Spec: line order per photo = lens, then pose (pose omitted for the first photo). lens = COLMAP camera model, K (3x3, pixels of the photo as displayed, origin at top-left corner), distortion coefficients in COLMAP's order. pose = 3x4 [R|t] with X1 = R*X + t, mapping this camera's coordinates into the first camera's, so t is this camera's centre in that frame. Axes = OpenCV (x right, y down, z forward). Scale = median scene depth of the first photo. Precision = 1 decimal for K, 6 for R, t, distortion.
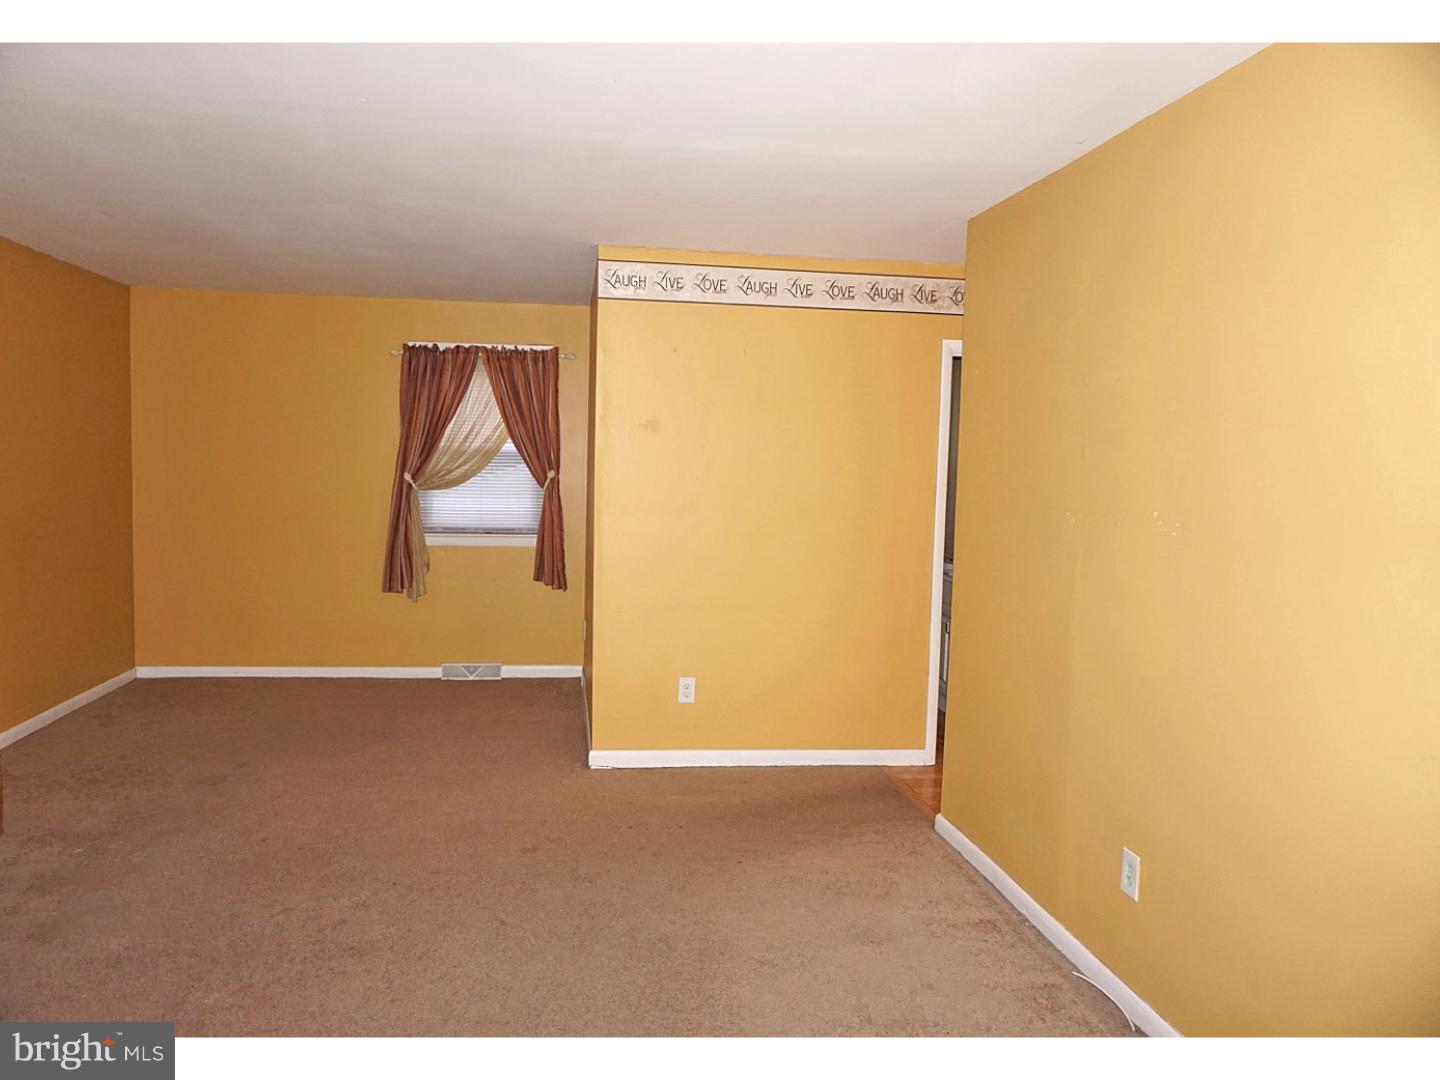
lens RADIAL K [[1025.3, 0, 720.0], [0, 1025.3, 540.0], [0, 0, 1]] dist [-0.041417, -0.000083]
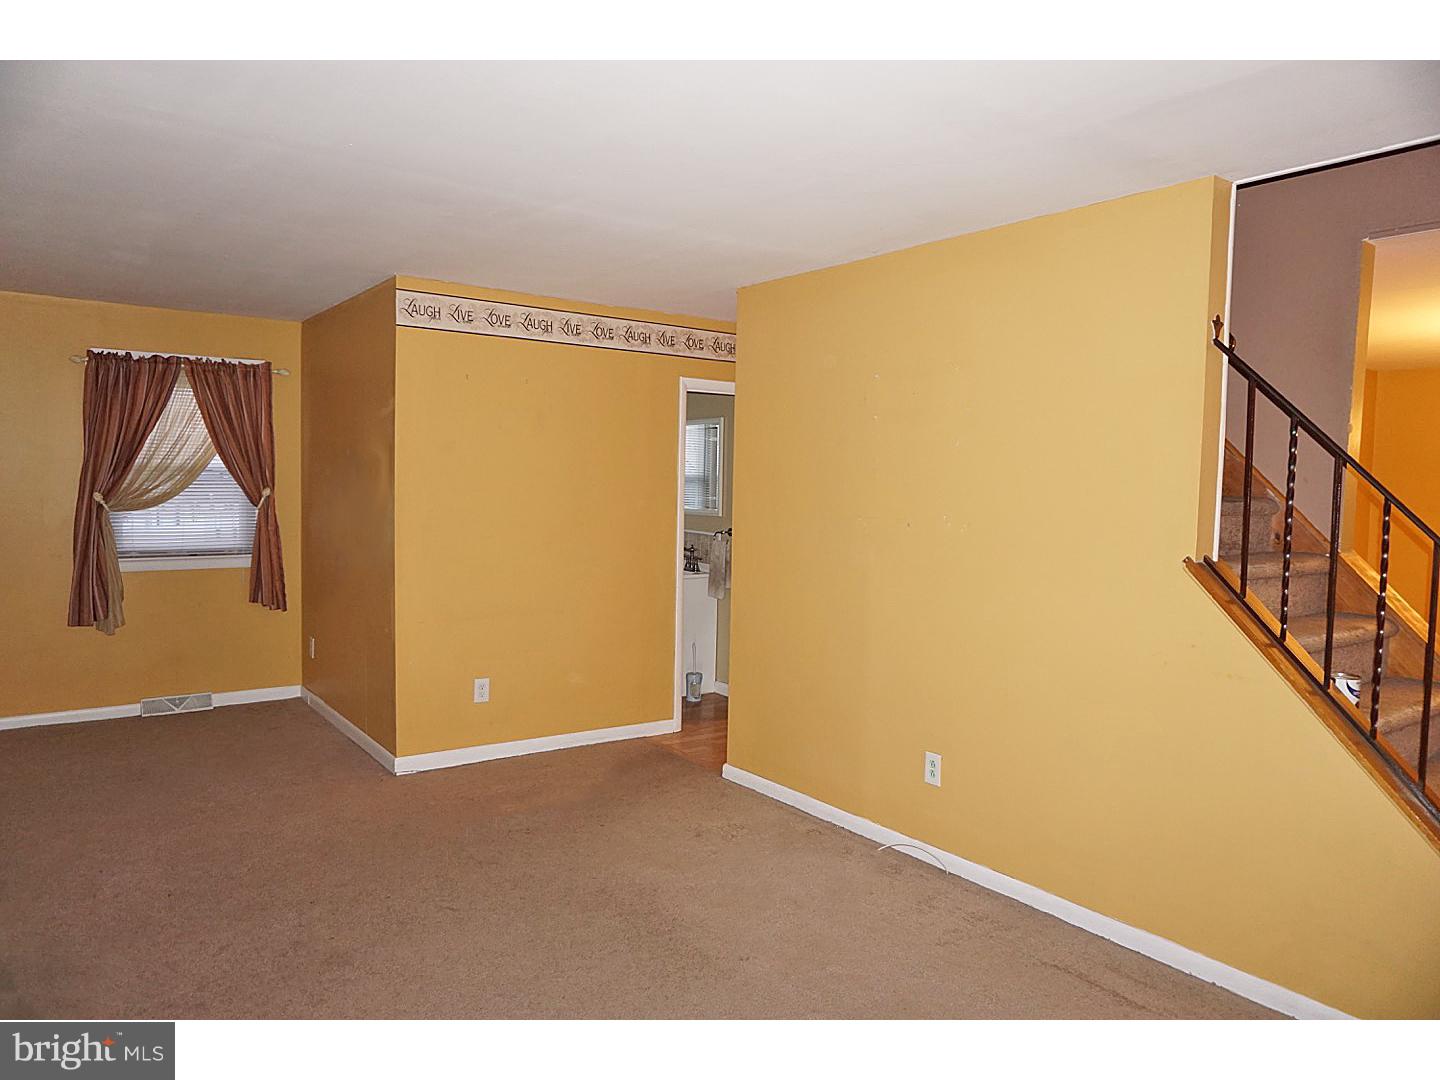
lens RADIAL K [[986.0, 0, 743.6], [0, 986.0, 534.3], [0, 0, 1]] dist [-0.044401, 0.033793]
pose [[0.864276, -0.033117, 0.501927, -0.243772], [0.039870, 0.999201, -0.002727, -0.003428], [-0.501436, 0.022368, 0.864906, -0.032695]]
